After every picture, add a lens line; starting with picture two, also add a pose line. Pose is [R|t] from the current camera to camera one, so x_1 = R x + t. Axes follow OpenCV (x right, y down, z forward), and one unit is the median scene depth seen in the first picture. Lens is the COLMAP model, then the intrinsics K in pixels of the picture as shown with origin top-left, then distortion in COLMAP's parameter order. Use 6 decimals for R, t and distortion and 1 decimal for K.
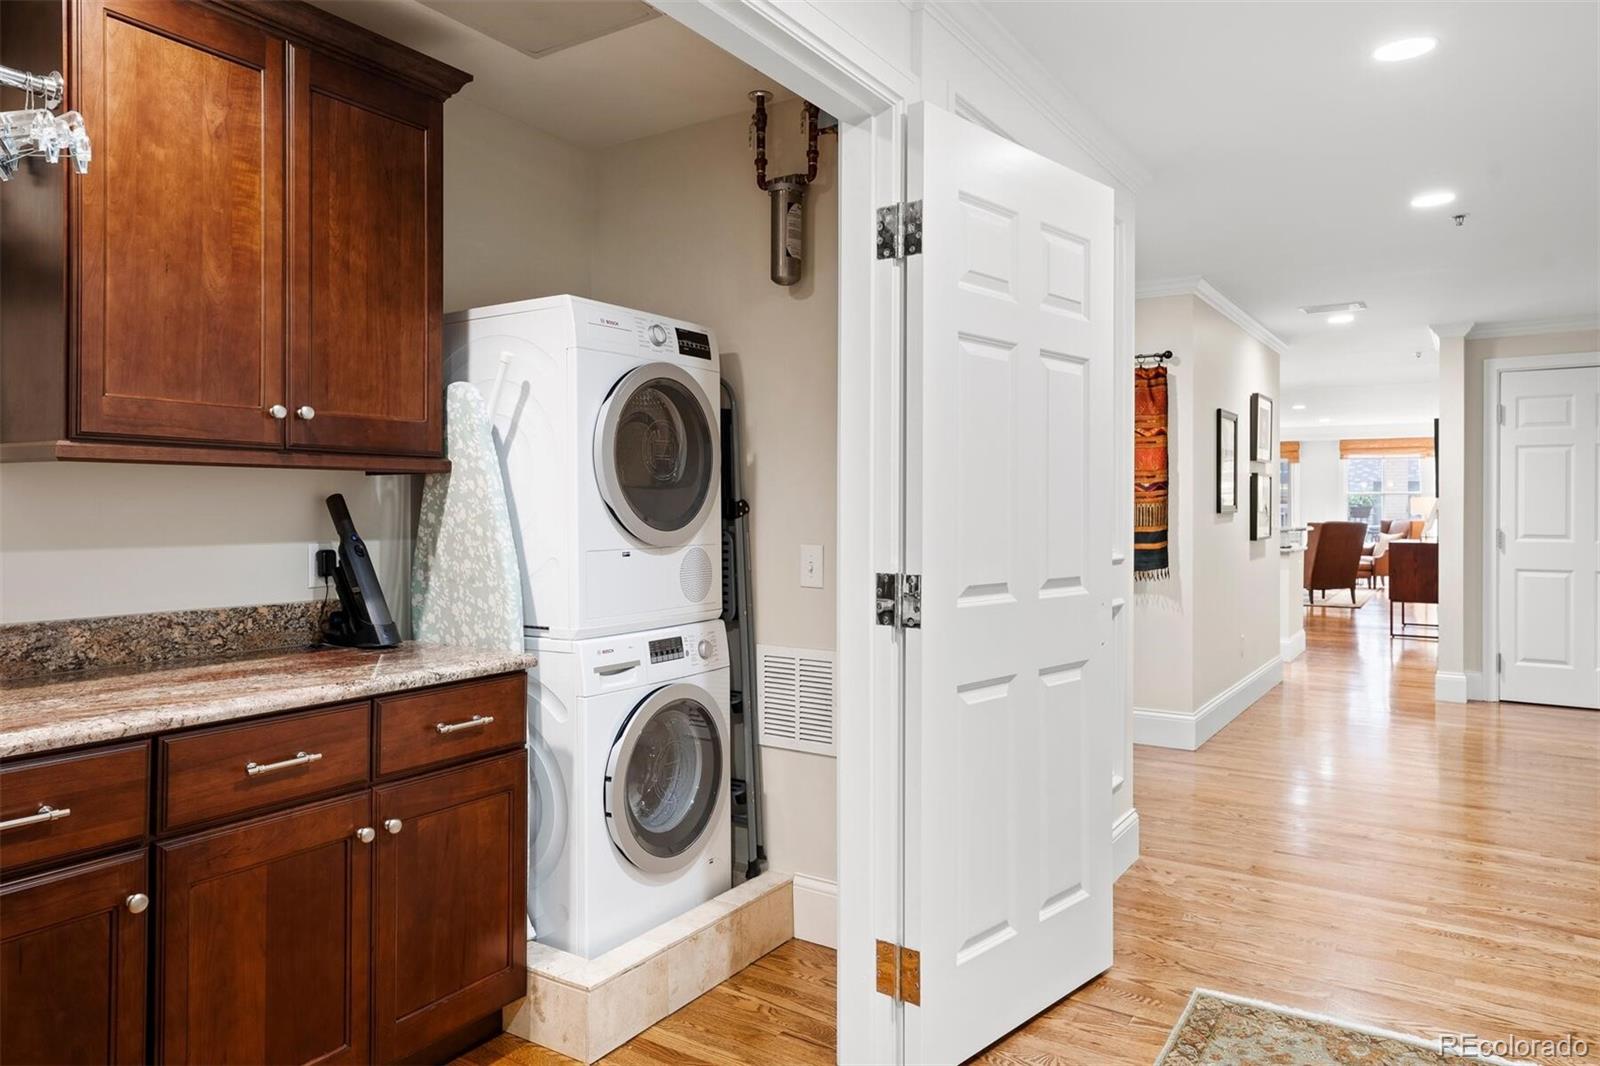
lens RADIAL K [[1019.3, 0, 797.4], [0, 1019.3, 494.7], [0, 0, 1]] dist [0.001430, -0.000837]
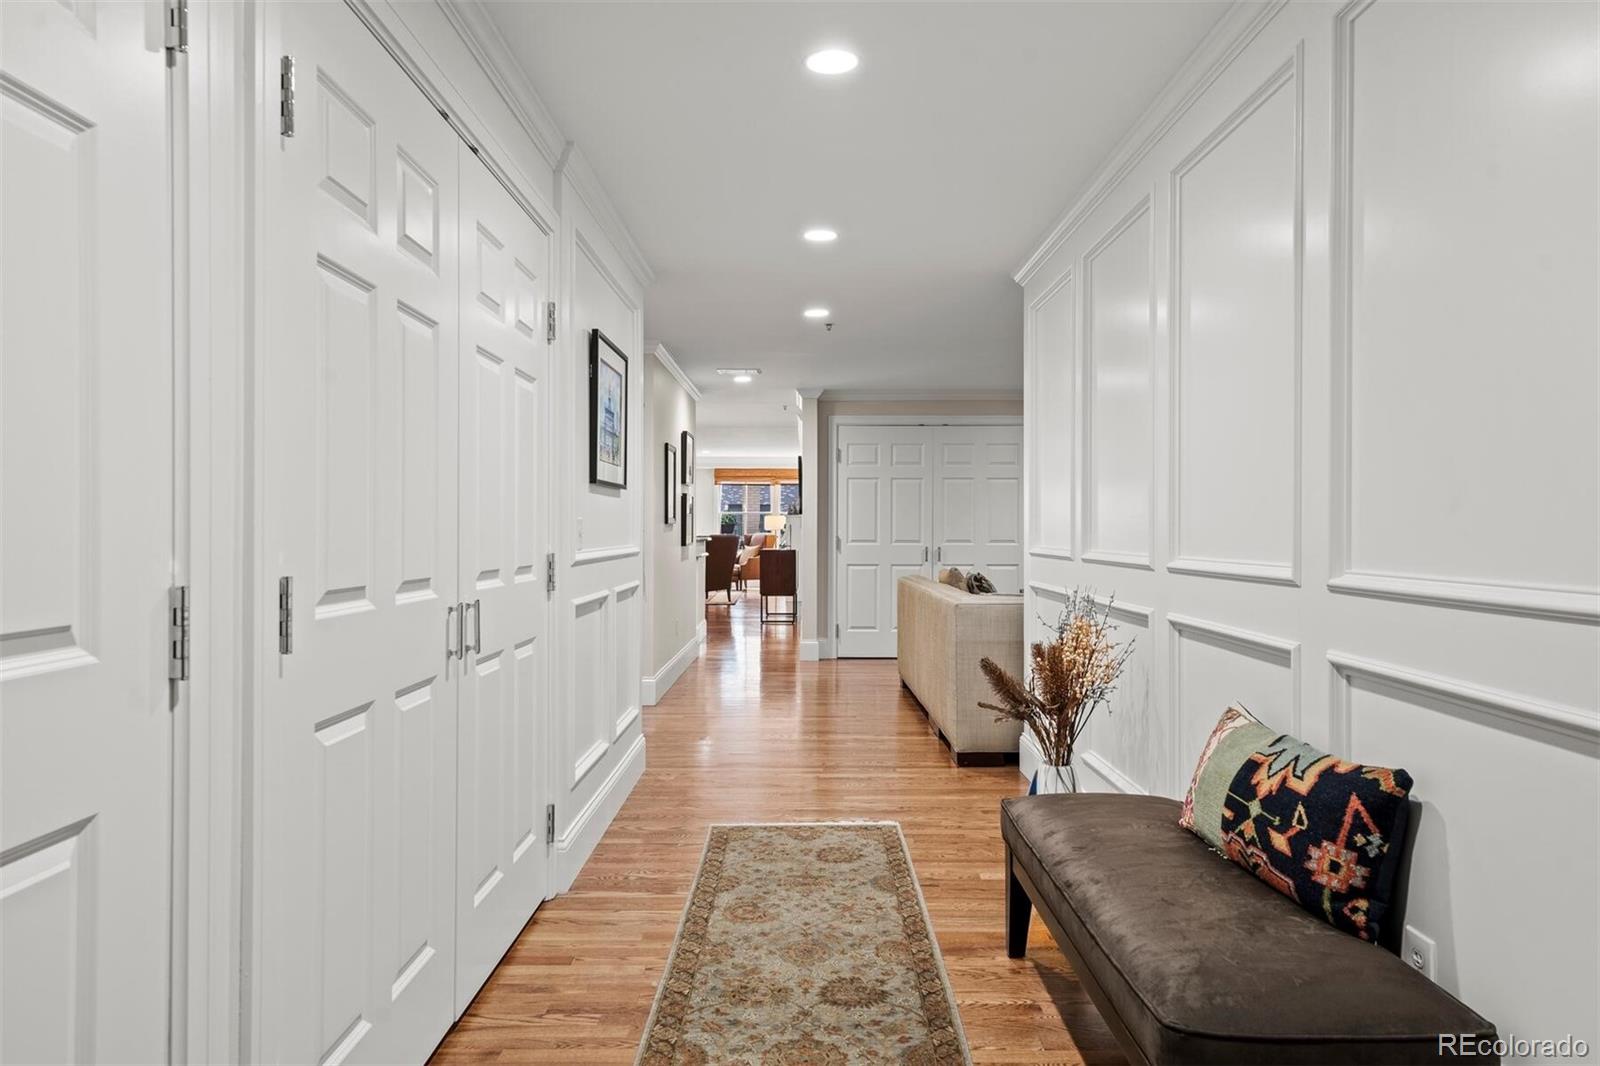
lens RADIAL K [[1019.3, 0, 797.4], [0, 1019.3, 494.7], [0, 0, 1]] dist [0.001430, -0.000837]
pose [[0.830846, 0.017161, 0.556238, -0.145549], [-0.005854, 0.999739, -0.022100, 0.007587], [-0.556472, 0.015105, 0.830729, -0.144024]]
